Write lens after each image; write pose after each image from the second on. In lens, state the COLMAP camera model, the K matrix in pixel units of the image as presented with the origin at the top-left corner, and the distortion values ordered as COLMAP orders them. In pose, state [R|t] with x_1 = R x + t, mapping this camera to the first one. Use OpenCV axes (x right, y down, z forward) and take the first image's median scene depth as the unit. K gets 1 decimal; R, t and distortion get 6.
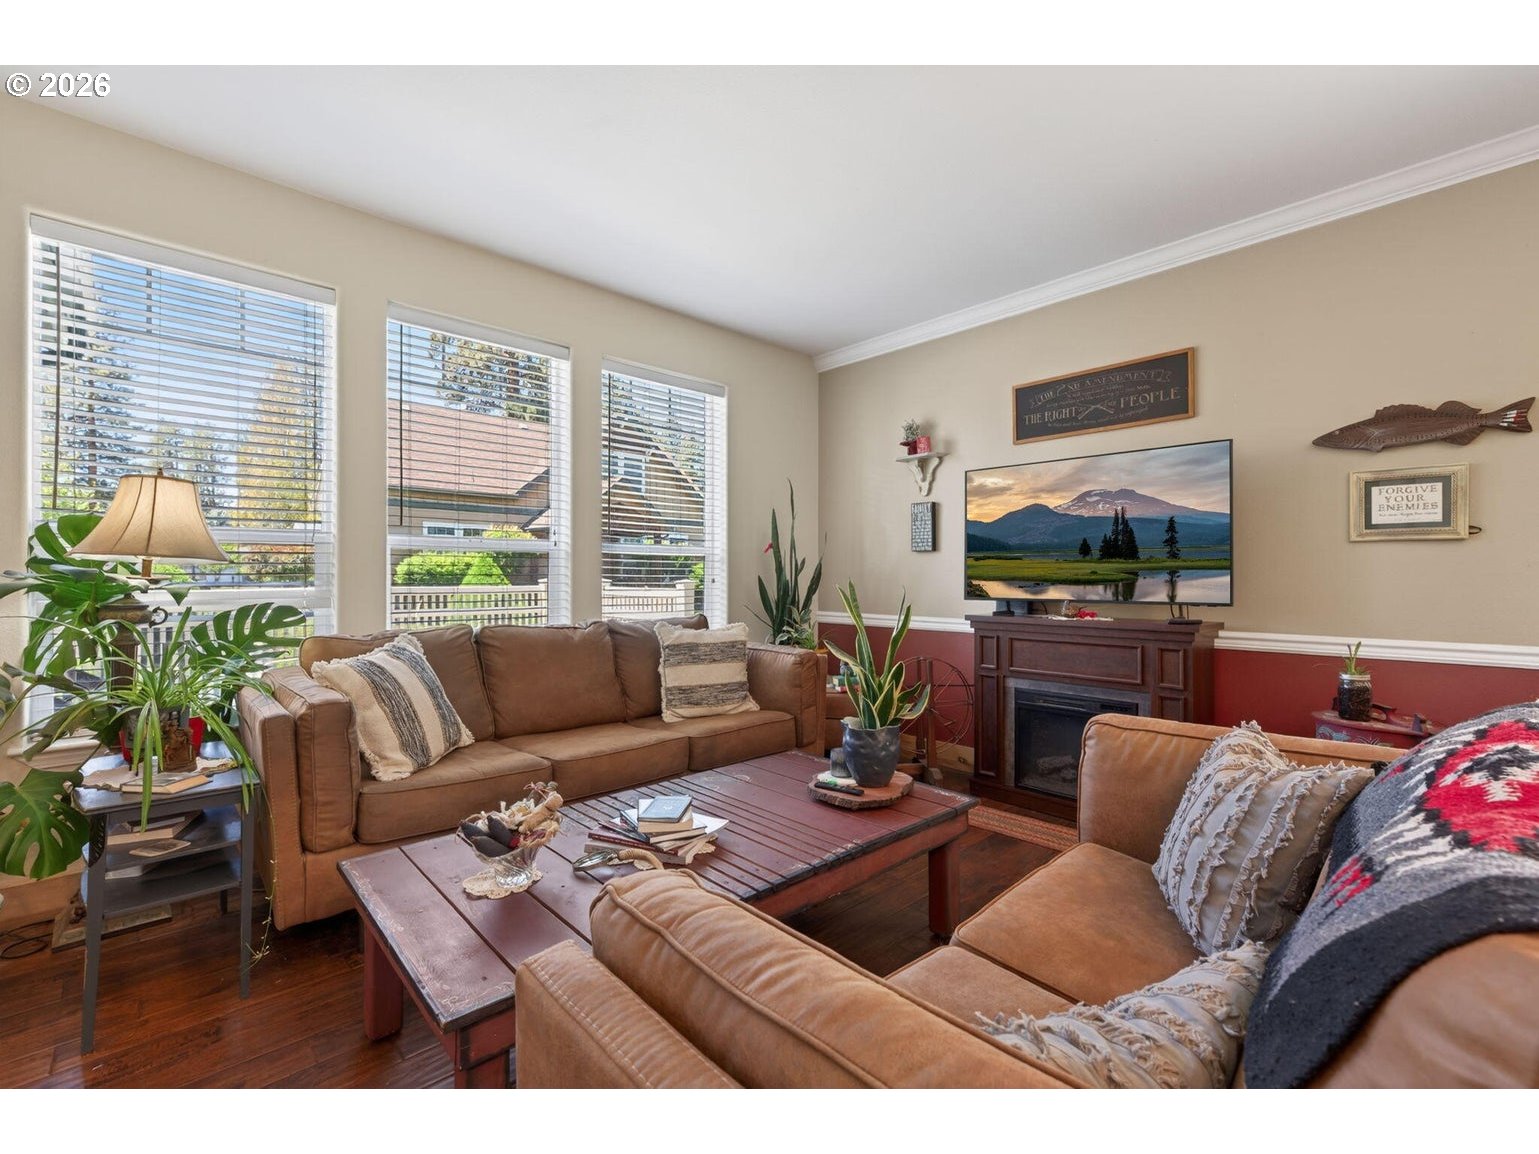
lens RADIAL K [[668.3, 0, 776.1], [0, 668.3, 582.2], [0, 0, 1]] dist [0.002817, 0.000472]
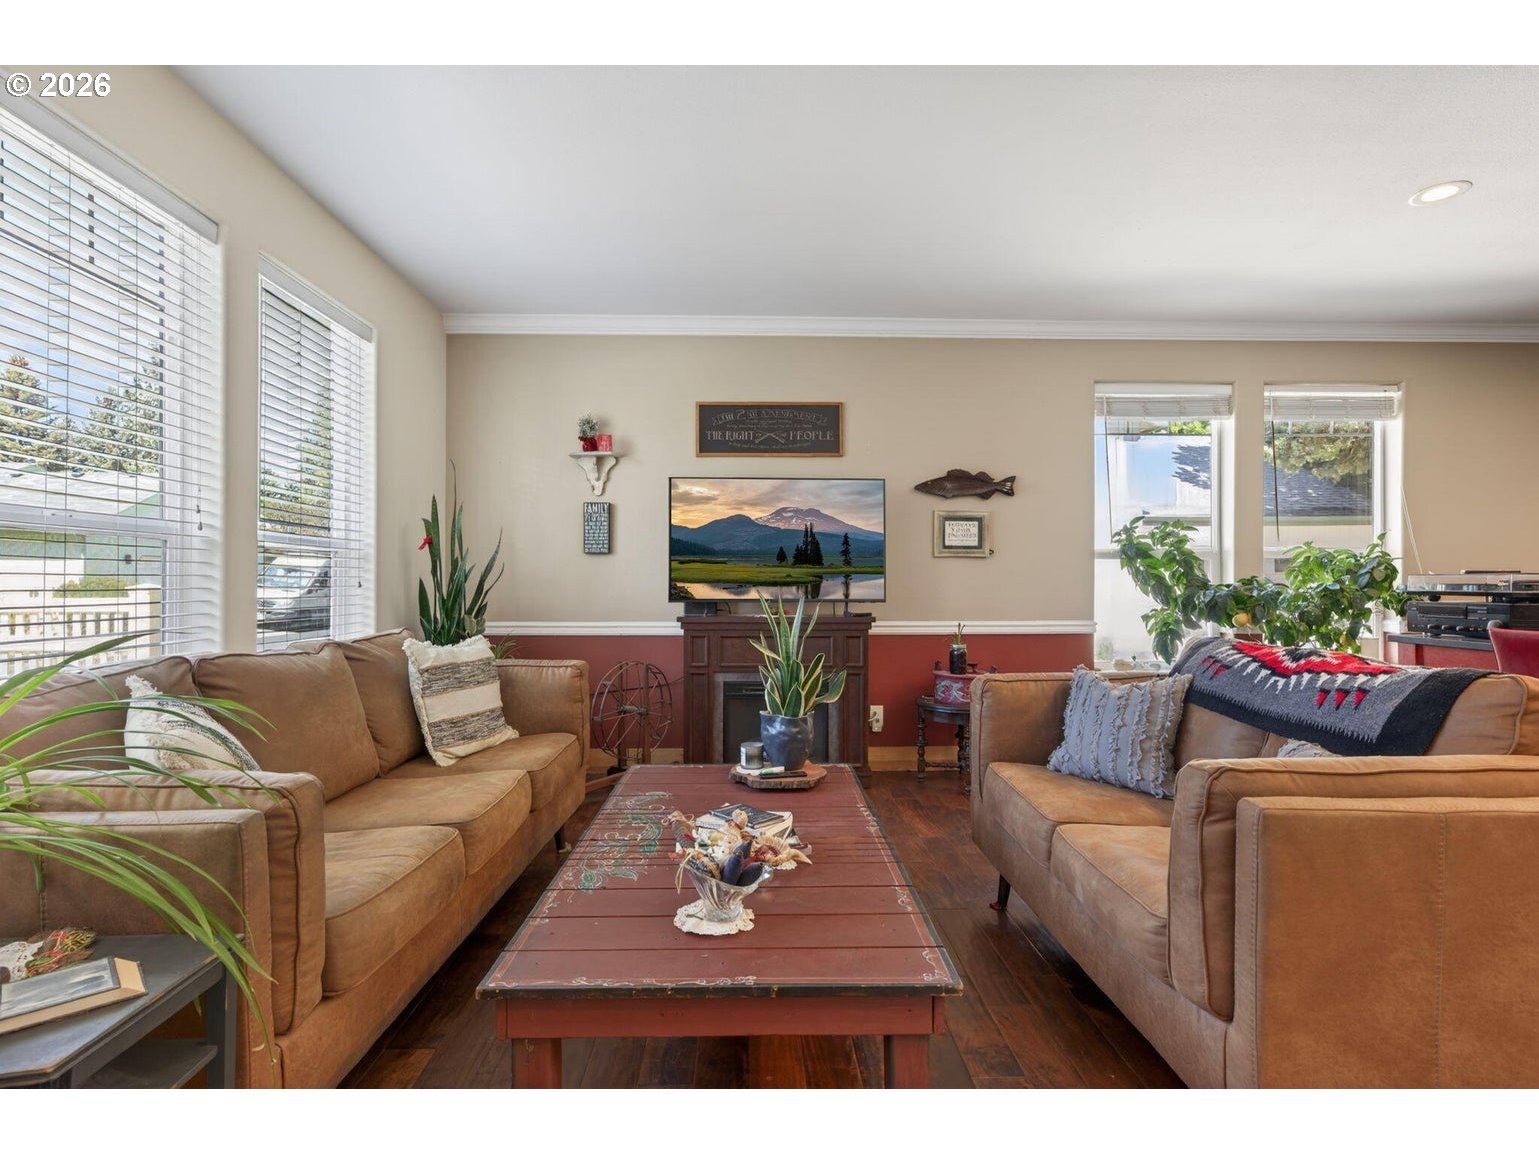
lens RADIAL K [[744.8, 0, 768.7], [0, 744.8, 574.8], [0, 0, 1]] dist [0.006838, -0.000049]
pose [[0.678506, 0.006685, 0.734564, -0.525002], [0.004555, 0.999901, -0.013307, 0.000538], [-0.734581, 0.012375, 0.678408, 0.127790]]
